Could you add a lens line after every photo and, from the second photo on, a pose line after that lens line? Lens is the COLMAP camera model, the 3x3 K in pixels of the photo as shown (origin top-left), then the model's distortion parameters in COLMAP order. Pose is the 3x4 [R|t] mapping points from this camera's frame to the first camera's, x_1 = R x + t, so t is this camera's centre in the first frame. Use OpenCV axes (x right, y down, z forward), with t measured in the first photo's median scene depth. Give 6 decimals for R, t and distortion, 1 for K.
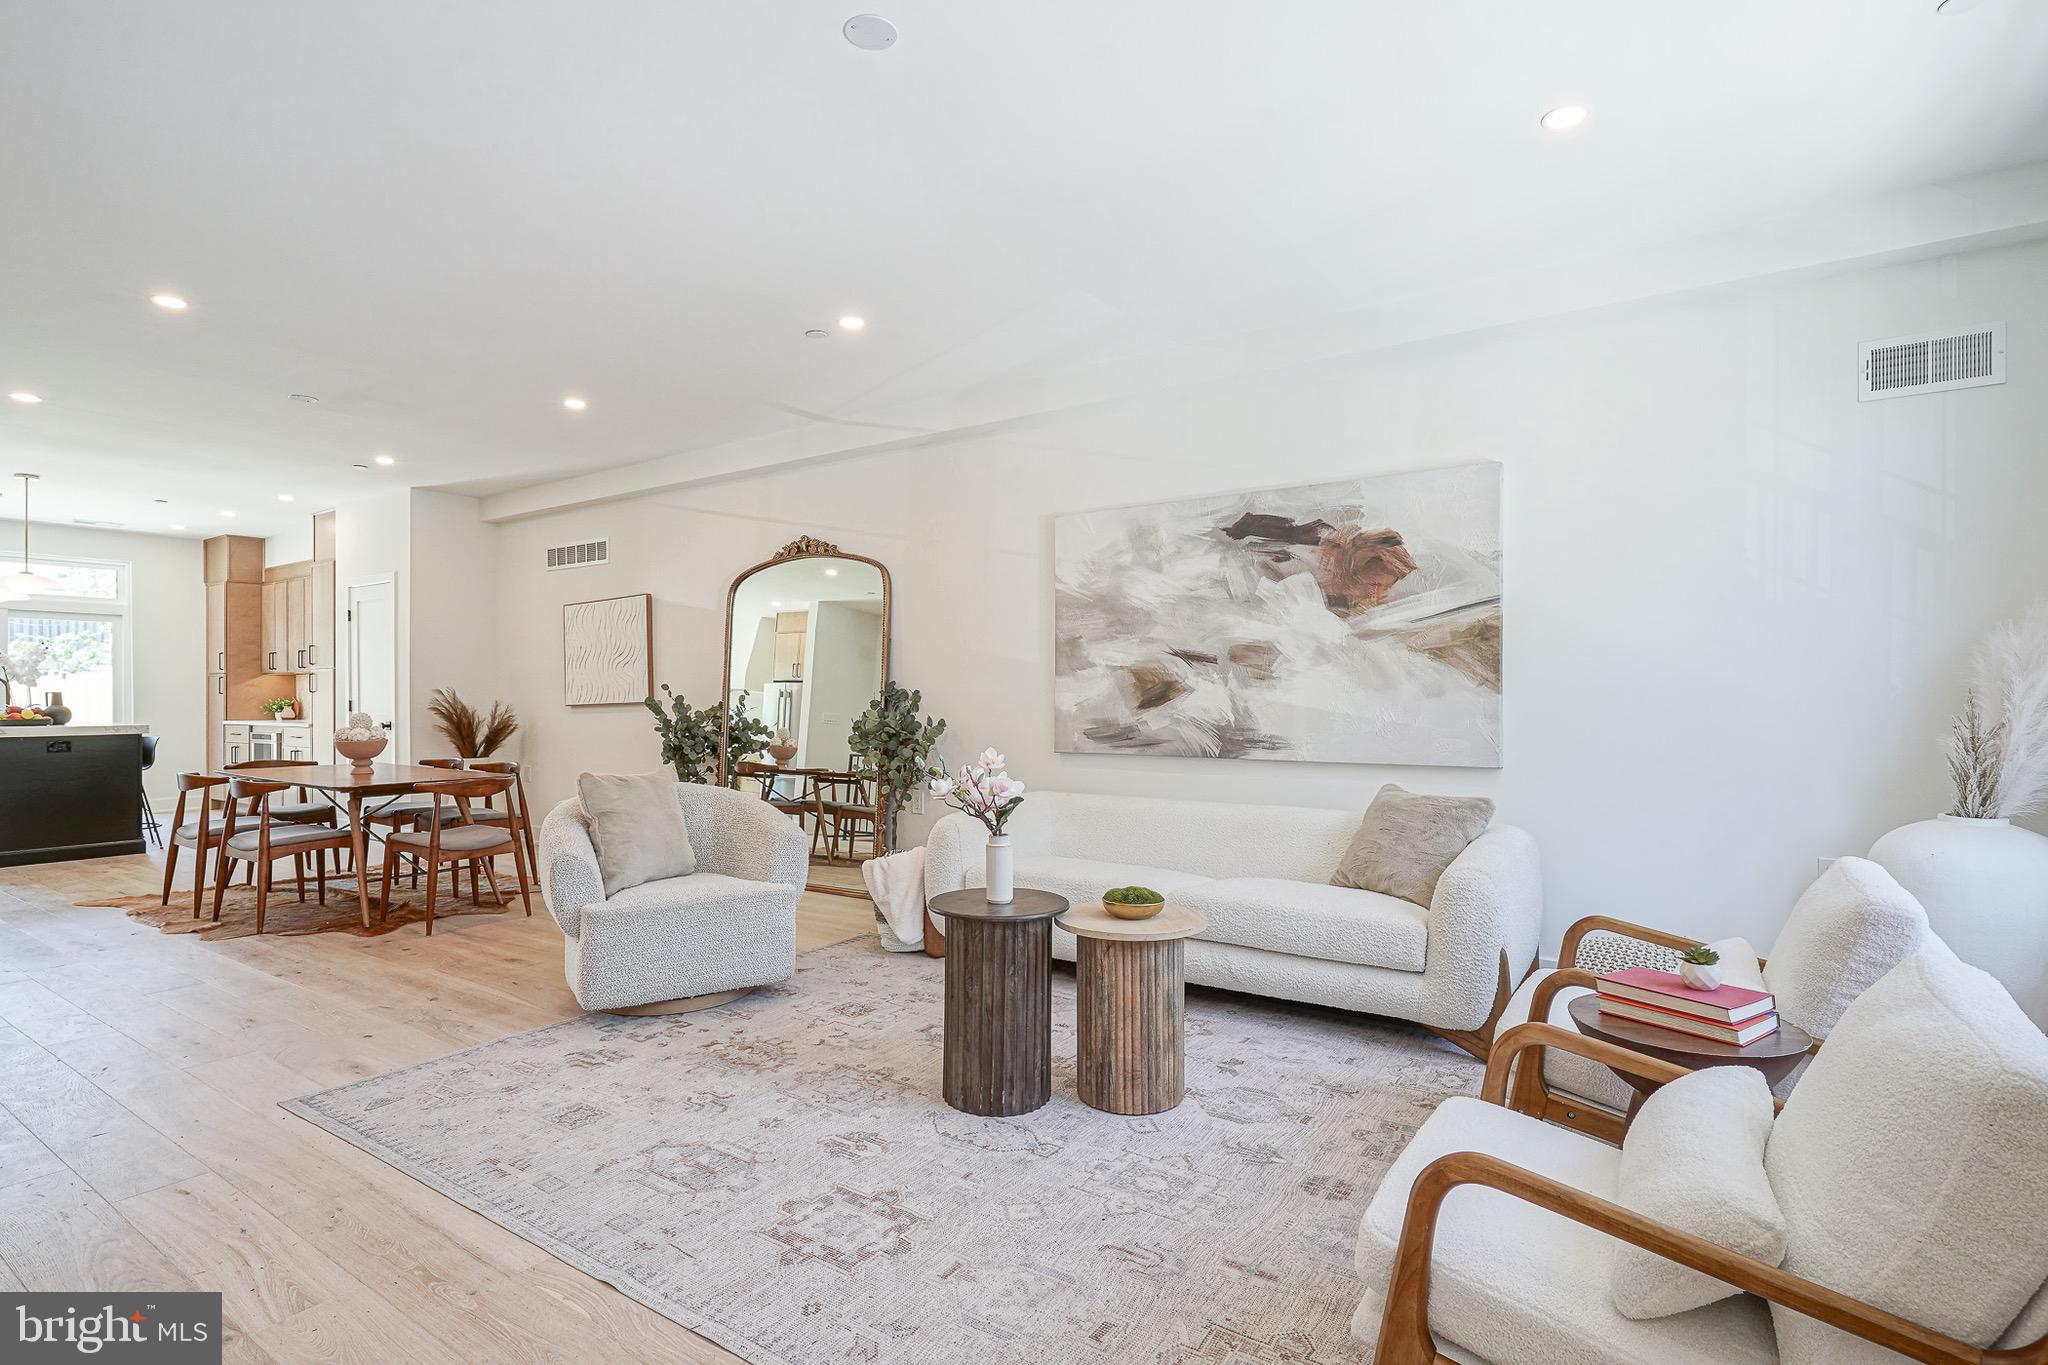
lens RADIAL K [[978.4, 0, 1002.6], [0, 978.4, 704.5], [0, 0, 1]] dist [-0.003770, 0.000148]
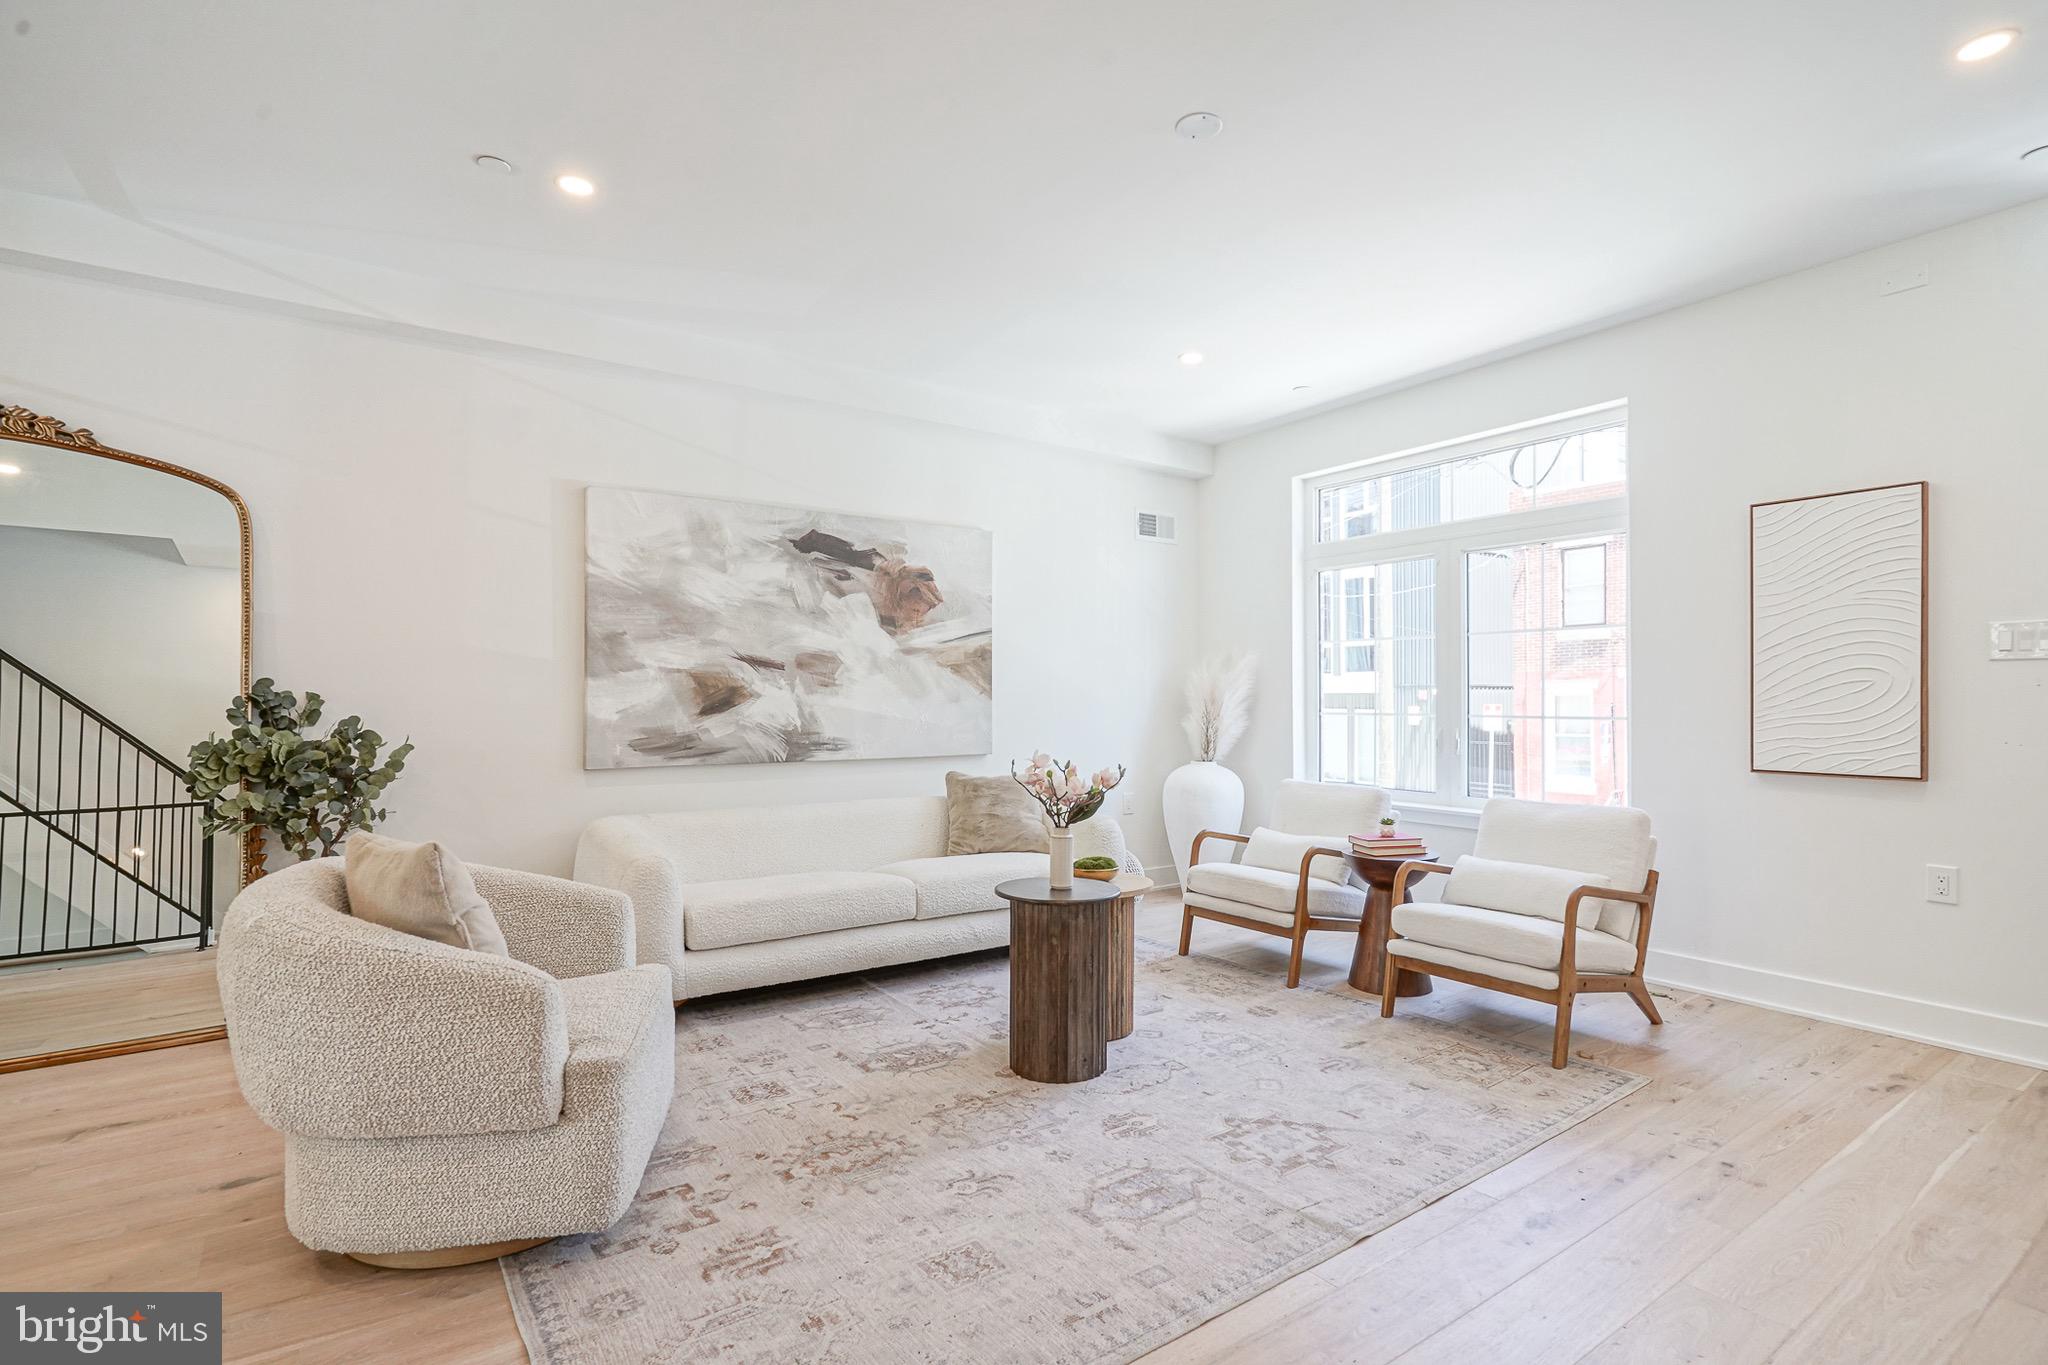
lens RADIAL K [[997.7, 0, 1024.0], [0, 997.7, 682.5], [0, 0, 1]] dist [-0.004129, -0.000345]
pose [[0.346324, 0.017050, 0.937960, -0.561638], [0.007559, 0.999752, -0.020964, -0.004041], [-0.938085, 0.014351, 0.346109, 0.335385]]
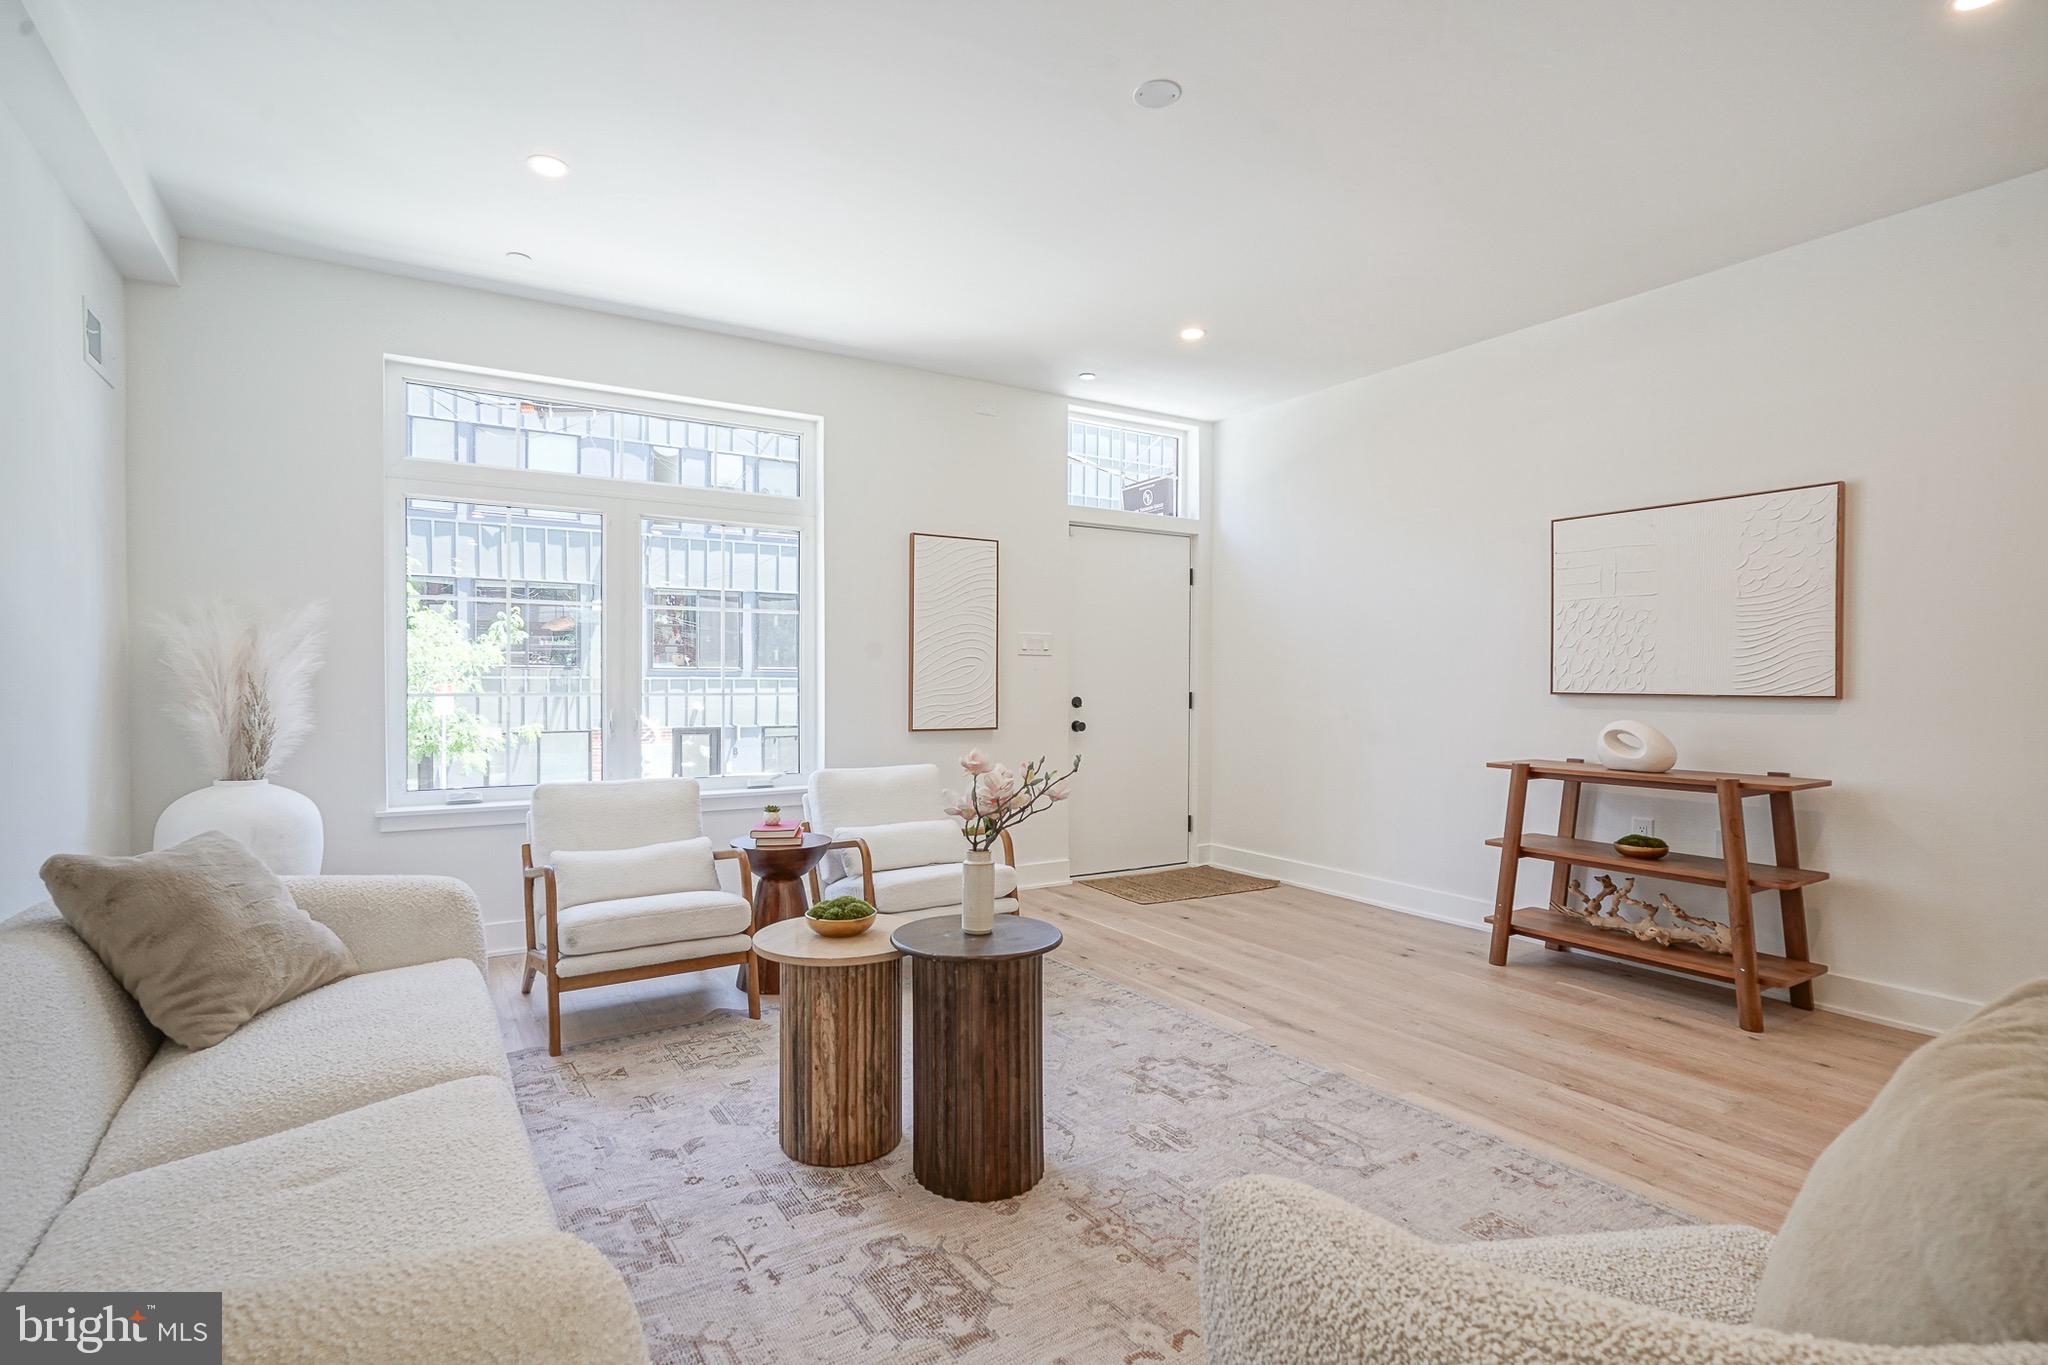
lens RADIAL K [[979.1, 0, 1024.8], [0, 979.1, 691.4], [0, 0, 1]] dist [-0.000440, 0.000369]
pose [[-0.923019, -0.007348, 0.384684, -0.178658], [0.000443, 0.999797, 0.020161, -0.008846], [-0.384754, 0.018780, -0.922828, 0.913745]]
